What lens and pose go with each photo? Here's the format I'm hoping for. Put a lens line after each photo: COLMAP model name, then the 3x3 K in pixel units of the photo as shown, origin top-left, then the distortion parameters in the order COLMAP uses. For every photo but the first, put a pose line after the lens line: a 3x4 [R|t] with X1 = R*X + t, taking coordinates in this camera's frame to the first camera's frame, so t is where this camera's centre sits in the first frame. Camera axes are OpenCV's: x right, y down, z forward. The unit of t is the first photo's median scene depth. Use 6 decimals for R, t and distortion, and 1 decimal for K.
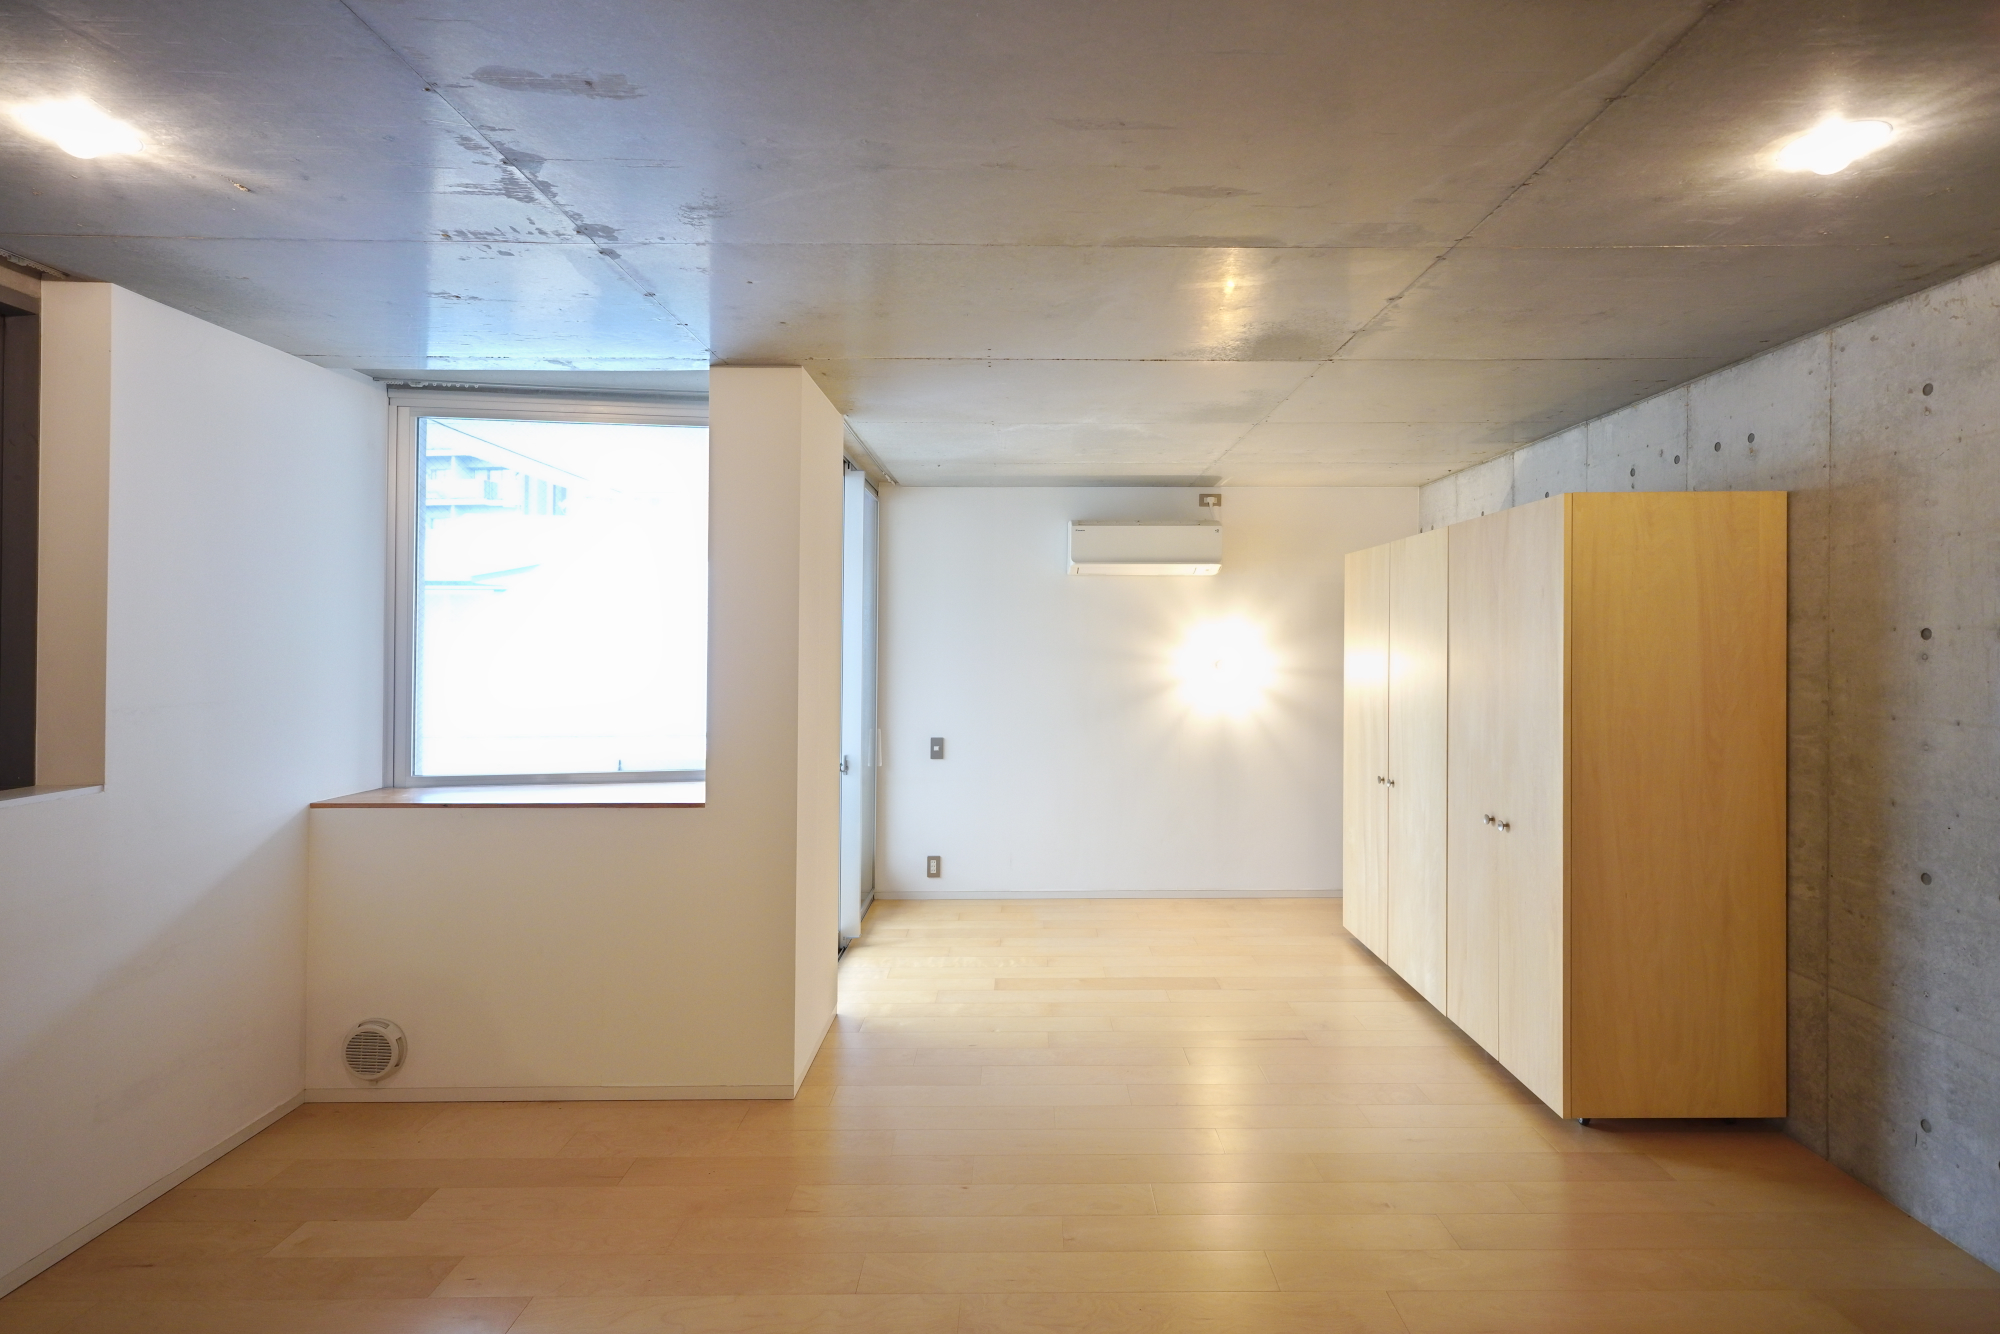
lens RADIAL K [[1027.2, 0, 950.9], [0, 1027.2, 671.5], [0, 0, 1]] dist [0.005447, 0.000596]
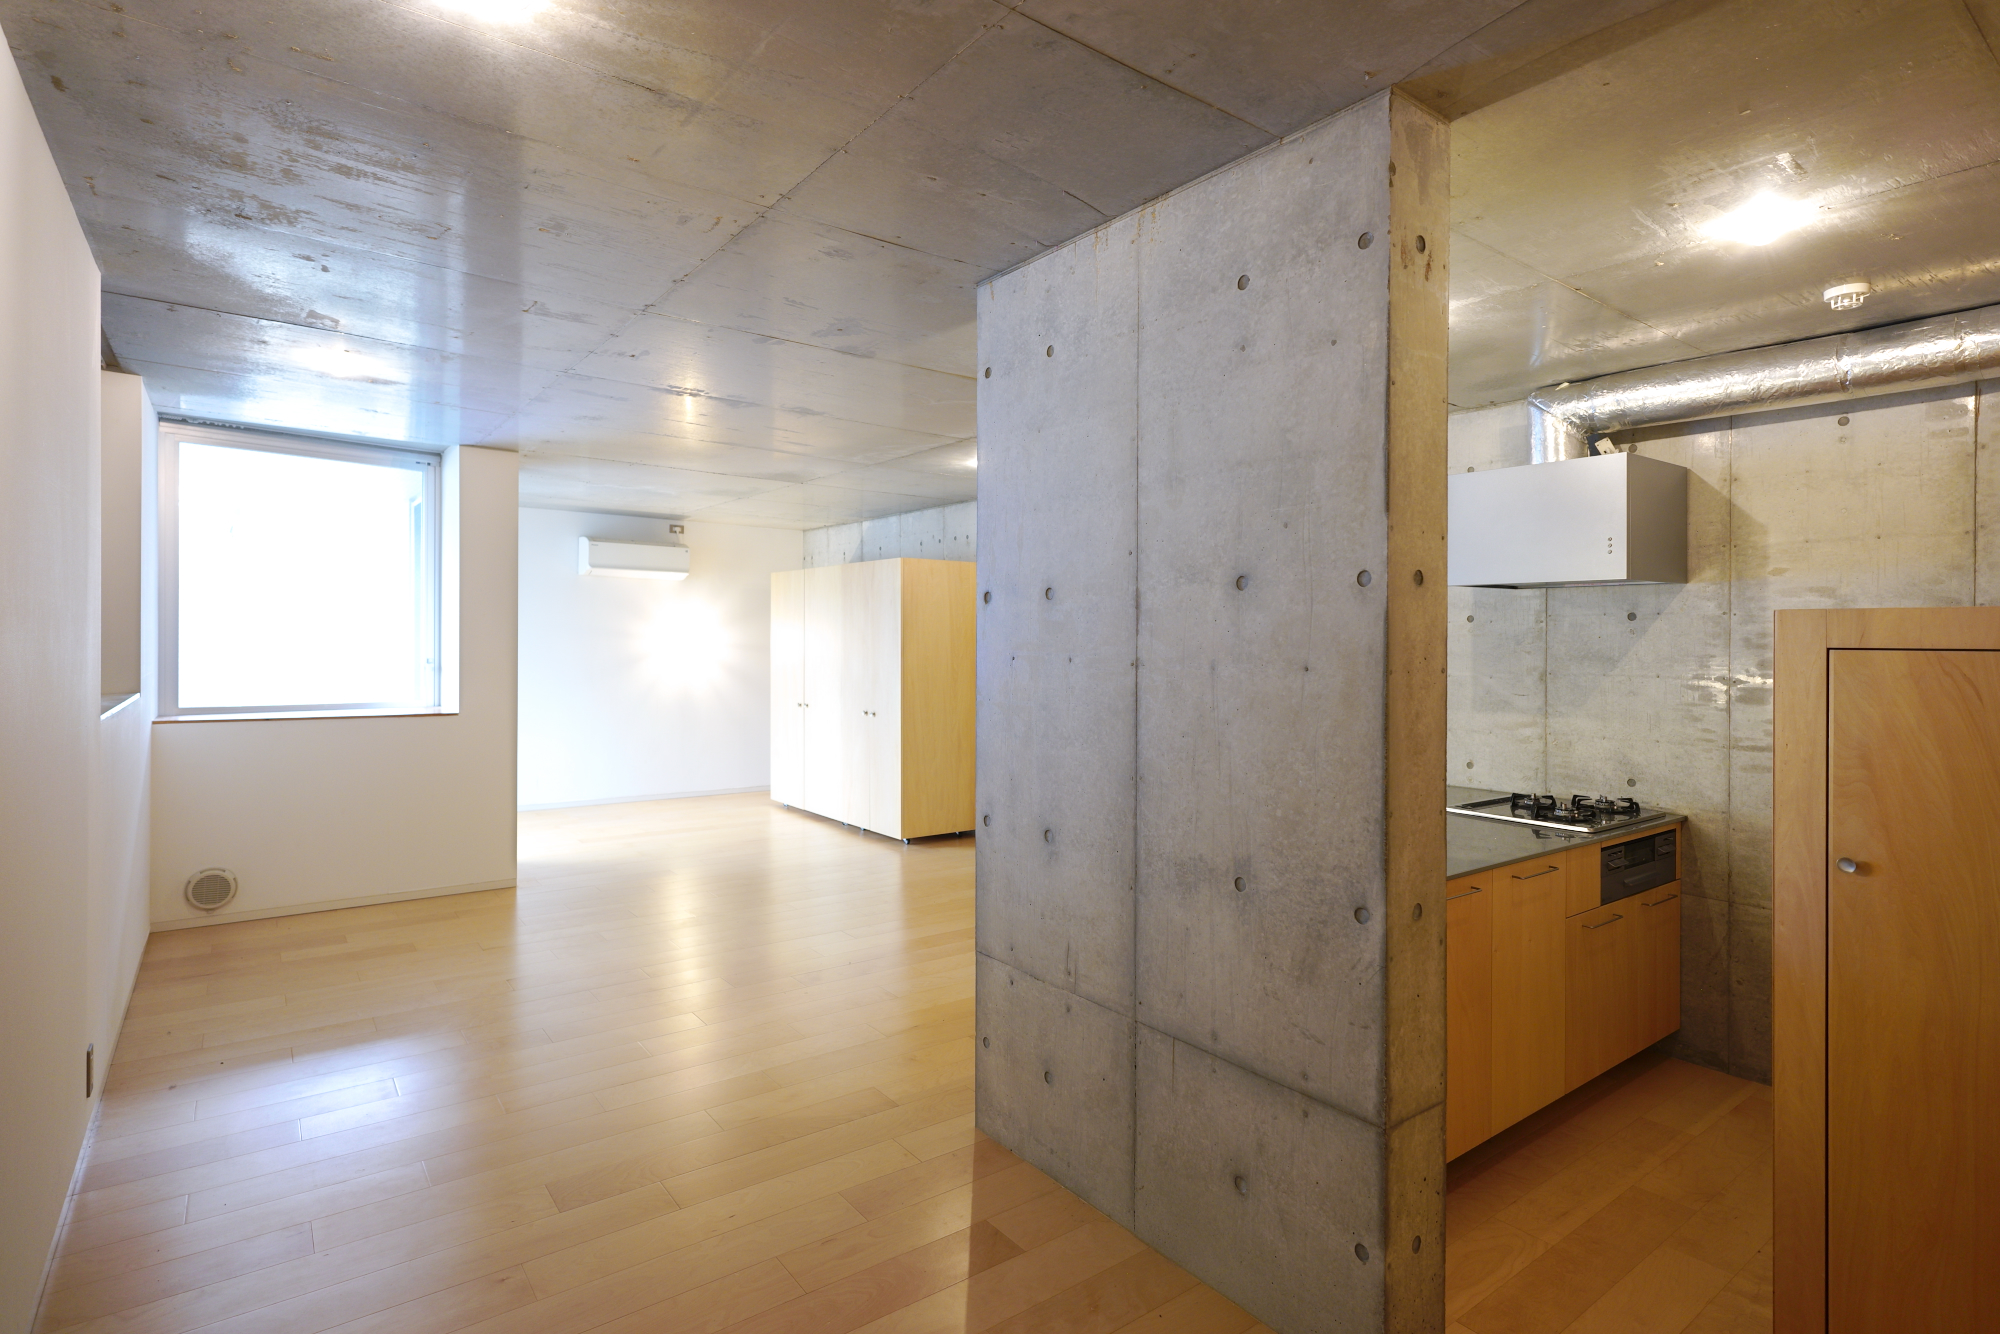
lens RADIAL K [[1011.2, 0, 1028.1], [0, 1011.2, 618.3], [0, 0, 1]] dist [0.003709, 0.000364]
pose [[0.756222, 0.029098, 0.653668, -0.406598], [0.001059, 0.998955, -0.045694, 0.034402], [-0.654314, 0.035247, 0.755401, -0.540895]]
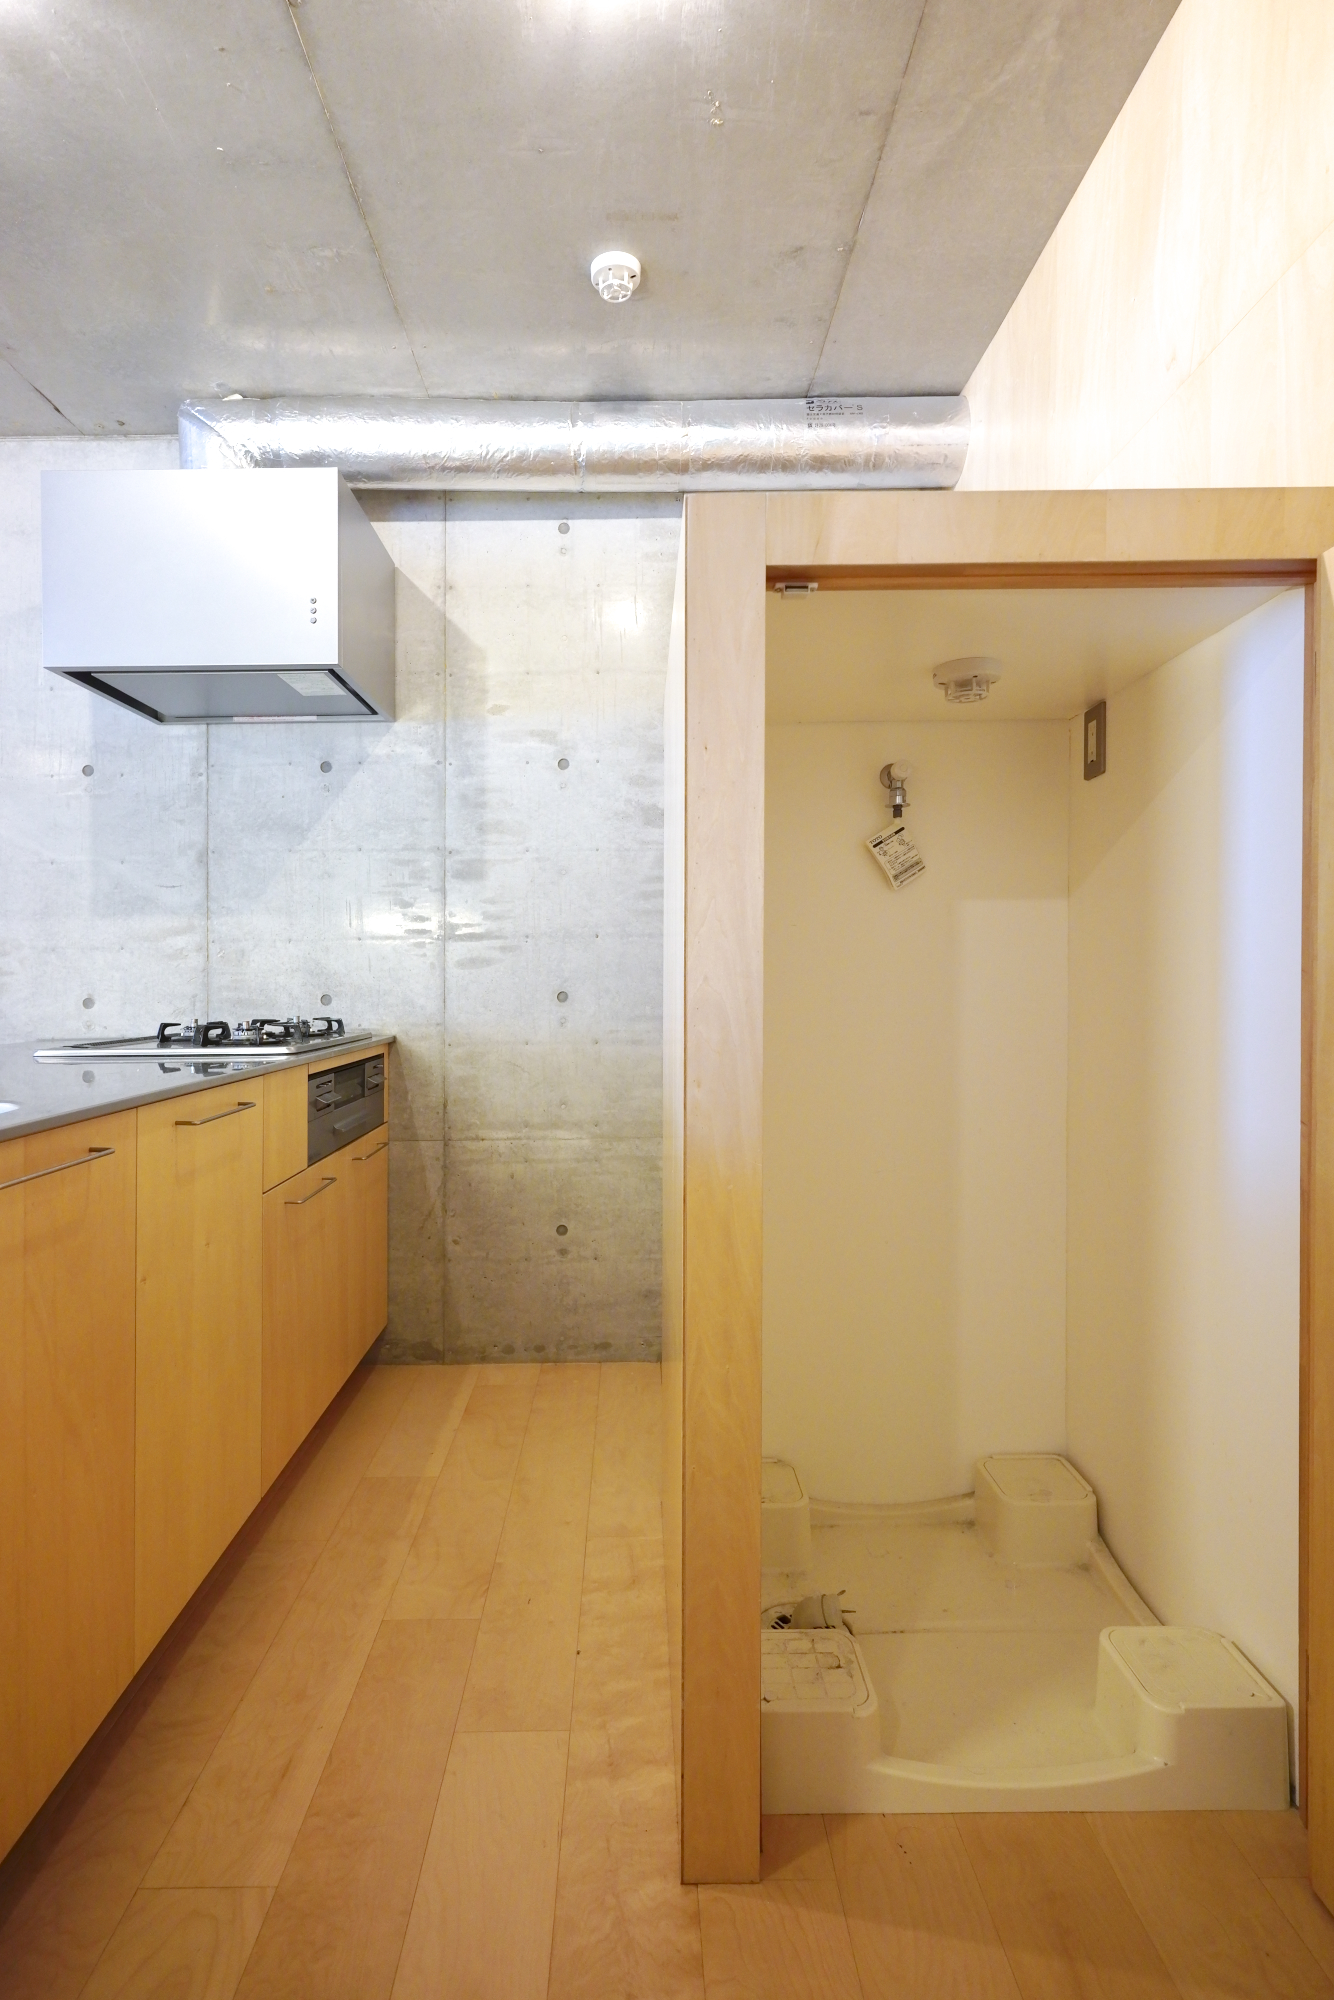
lens RADIAL K [[1027.2, 0, 659.7], [0, 1027.2, 961.0], [0, 0, 1]] dist [0.005447, 0.000596]
pose [[-0.060663, 0.016754, 0.998018, -0.121496], [0.034971, 0.999281, -0.014650, 0.117619], [-0.997545, 0.034013, -0.061205, -0.402697]]
